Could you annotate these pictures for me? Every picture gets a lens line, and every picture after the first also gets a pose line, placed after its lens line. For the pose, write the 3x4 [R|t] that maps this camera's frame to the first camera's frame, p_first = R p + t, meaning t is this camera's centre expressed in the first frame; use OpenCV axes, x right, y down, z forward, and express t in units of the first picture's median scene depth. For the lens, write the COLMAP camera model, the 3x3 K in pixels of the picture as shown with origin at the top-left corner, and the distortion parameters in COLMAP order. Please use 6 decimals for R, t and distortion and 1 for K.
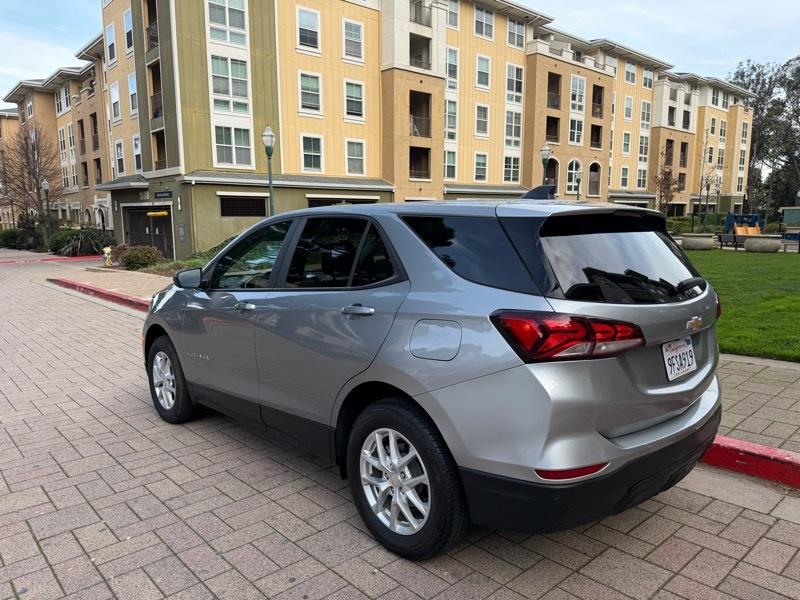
lens RADIAL K [[576.1, 0, 400.7], [0, 576.1, 305.5], [0, 0, 1]] dist [0.023616, -0.032458]
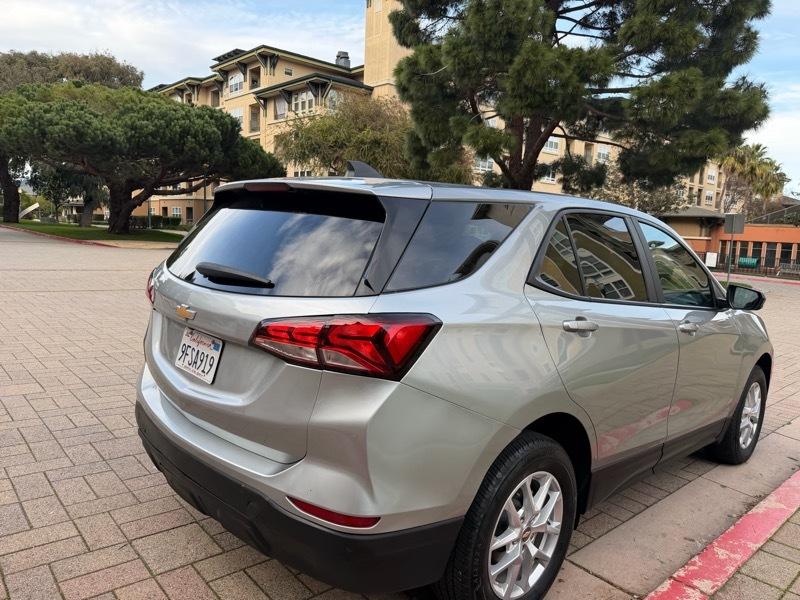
lens RADIAL K [[568.3, 0, 395.2], [0, 568.3, 301.5], [0, 0, 1]] dist [0.035641, -0.042161]
pose [[0.002521, 0.135927, -0.990716, 0.102314], [-0.199700, 0.970831, 0.132691, -0.011782], [0.979854, 0.197511, 0.029592, 0.098785]]
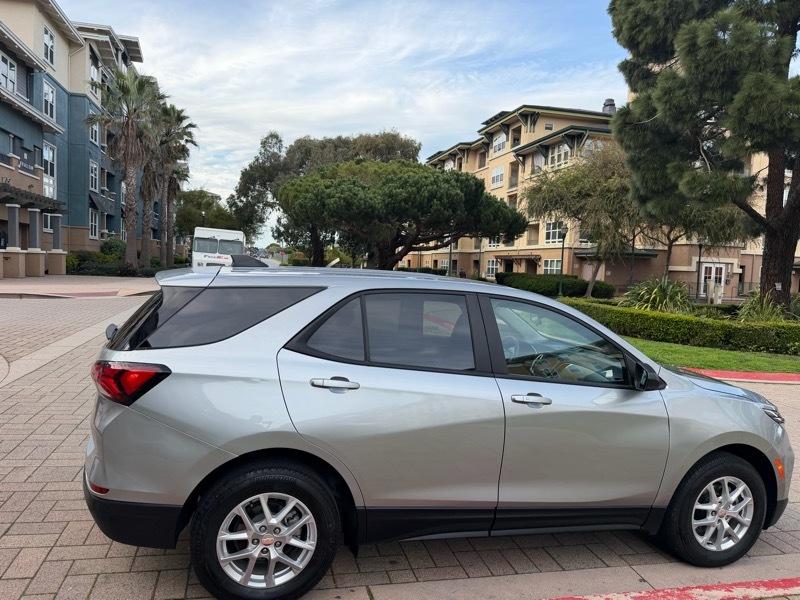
lens RADIAL K [[568.7, 0, 395.2], [0, 568.7, 304.1], [0, 0, 1]] dist [0.083101, -0.129408]
pose [[-0.461187, 0.049629, -0.885914, 0.107040], [-0.173951, 0.974003, 0.145119, -0.030828], [0.870085, 0.221033, -0.440565, 0.168358]]
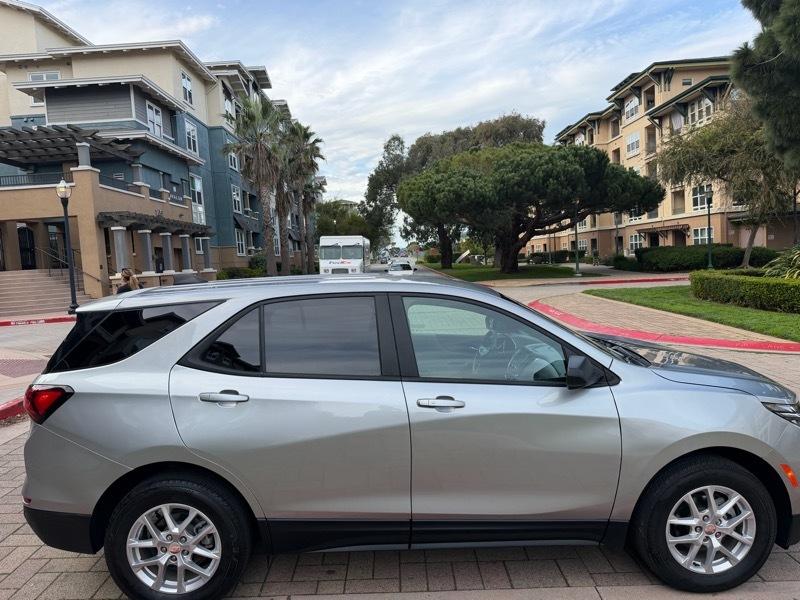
lens RADIAL K [[568.2, 0, 394.1], [0, 568.2, 300.3], [0, 0, 1]] dist [0.077806, -0.122017]
pose [[-0.666604, 0.100156, -0.738653, 0.079721], [-0.053218, 0.982009, 0.181180, -0.036784], [0.743510, 0.160085, -0.649281, 0.200145]]
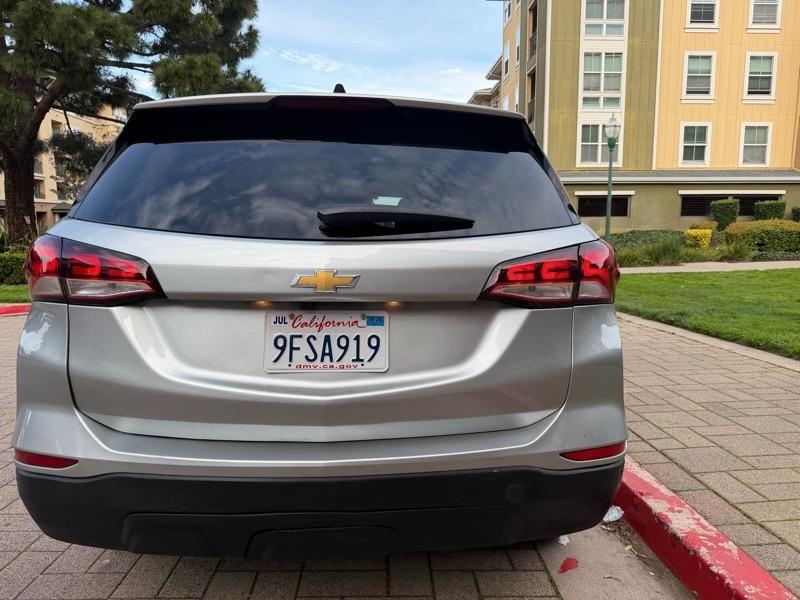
lens RADIAL K [[579.7, 0, 400.9], [0, 579.7, 303.7], [0, 0, 1]] dist [-0.000129, -0.004738]
pose [[0.764441, 0.088334, -0.638613, 0.071695], [-0.100071, 0.994821, 0.017818, 0.002864], [0.636879, 0.050286, 0.769322, 0.048400]]
